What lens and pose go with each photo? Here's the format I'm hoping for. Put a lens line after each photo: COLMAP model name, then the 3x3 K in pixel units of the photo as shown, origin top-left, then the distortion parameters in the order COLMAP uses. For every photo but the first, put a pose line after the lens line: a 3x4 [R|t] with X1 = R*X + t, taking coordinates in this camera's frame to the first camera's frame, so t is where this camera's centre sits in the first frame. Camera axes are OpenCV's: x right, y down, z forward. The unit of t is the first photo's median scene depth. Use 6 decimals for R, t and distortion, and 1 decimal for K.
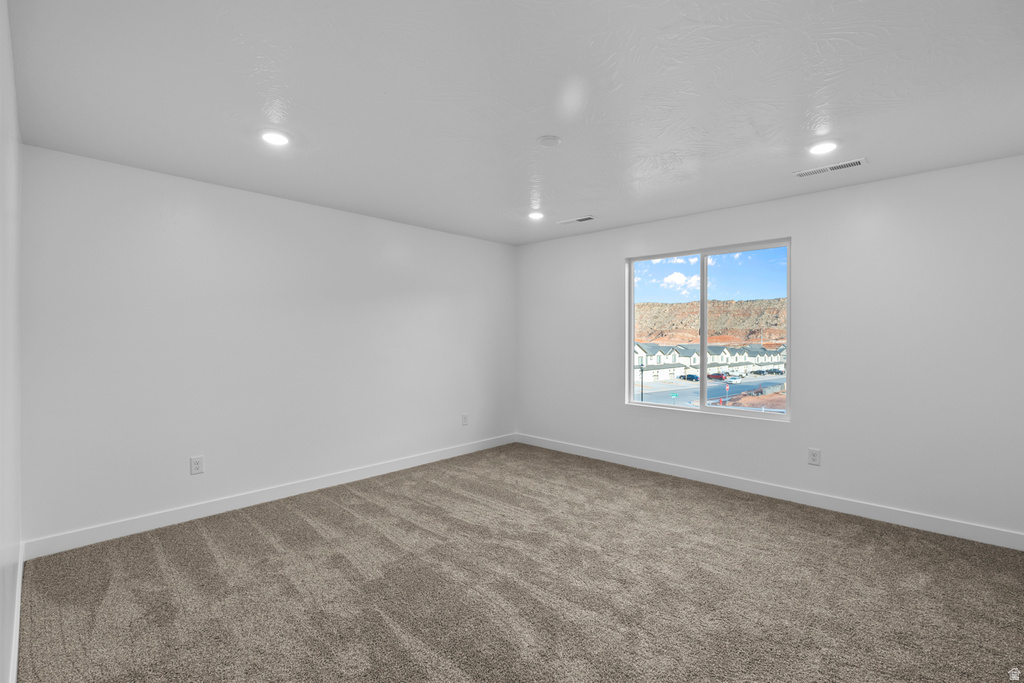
lens RADIAL K [[450.1, 0, 511.6], [0, 450.1, 347.8], [0, 0, 1]] dist [-0.009627, 0.002114]
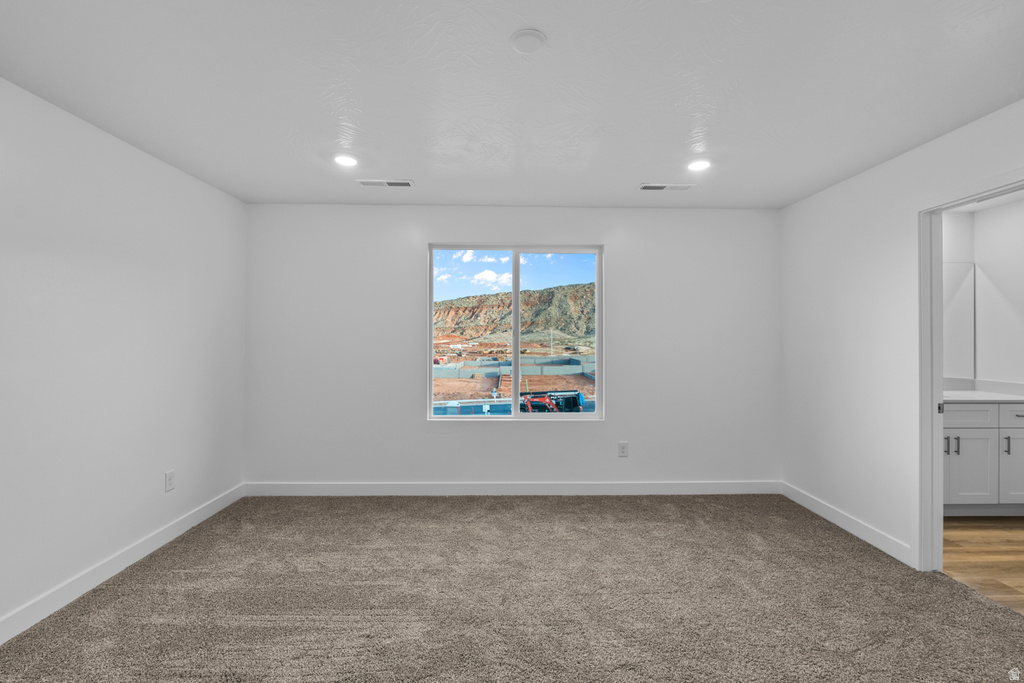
lens RADIAL K [[450.1, 0, 521.0], [0, 450.1, 344.4], [0, 0, 1]] dist [-0.009627, 0.002114]
pose [[0.711811, -0.008008, 0.702325, -0.253374], [0.014628, 0.999887, -0.003424, -0.011740], [-0.702218, 0.012710, 0.711848, 0.368161]]
